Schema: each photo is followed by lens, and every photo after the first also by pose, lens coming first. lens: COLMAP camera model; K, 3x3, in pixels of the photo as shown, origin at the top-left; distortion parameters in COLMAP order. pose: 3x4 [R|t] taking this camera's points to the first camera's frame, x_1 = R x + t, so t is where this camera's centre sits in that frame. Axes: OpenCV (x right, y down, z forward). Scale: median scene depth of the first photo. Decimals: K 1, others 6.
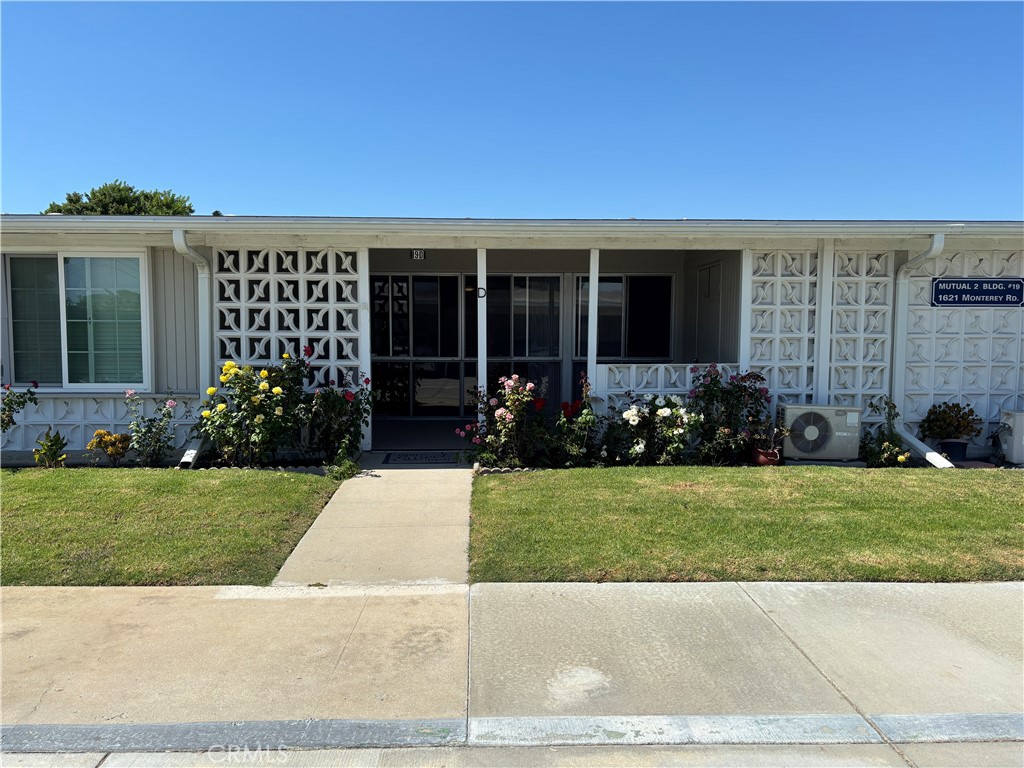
lens RADIAL K [[794.3, 0, 500.8], [0, 794.3, 386.9], [0, 0, 1]] dist [0.017393, -0.000079]
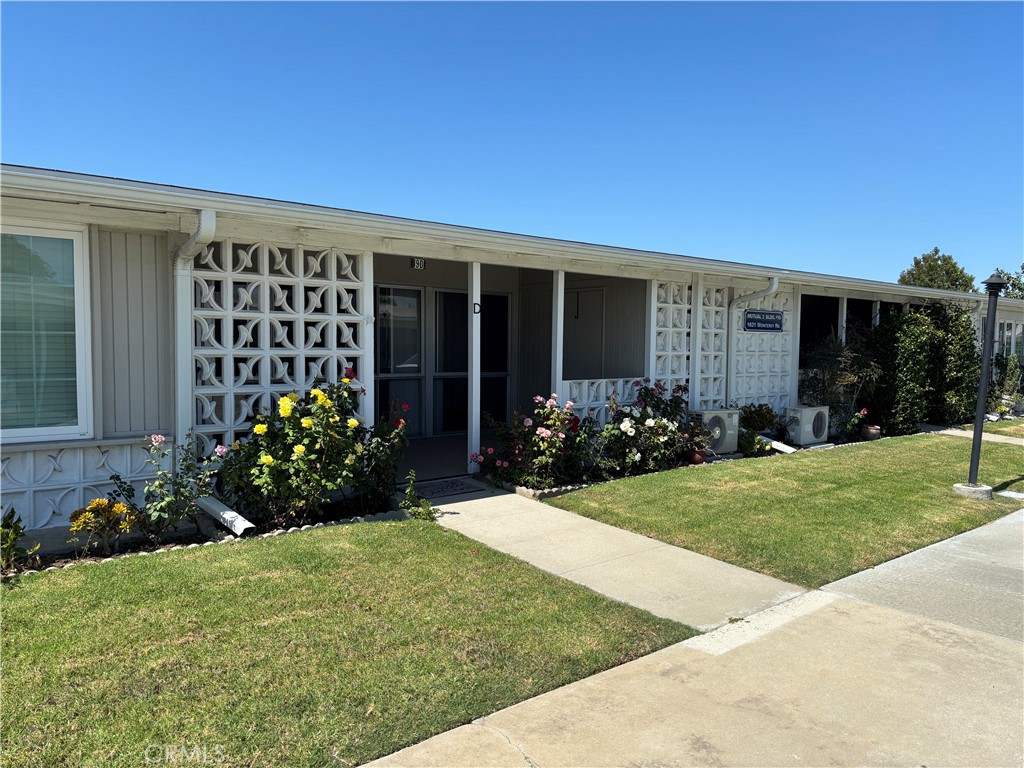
lens RADIAL K [[794.3, 0, 500.8], [0, 794.3, 386.9], [0, 0, 1]] dist [0.017393, -0.000079]
pose [[0.769552, -0.028566, 0.637945, -0.611309], [0.034776, 0.999391, 0.002801, -0.026506], [-0.637637, 0.020030, 0.770077, 0.250906]]
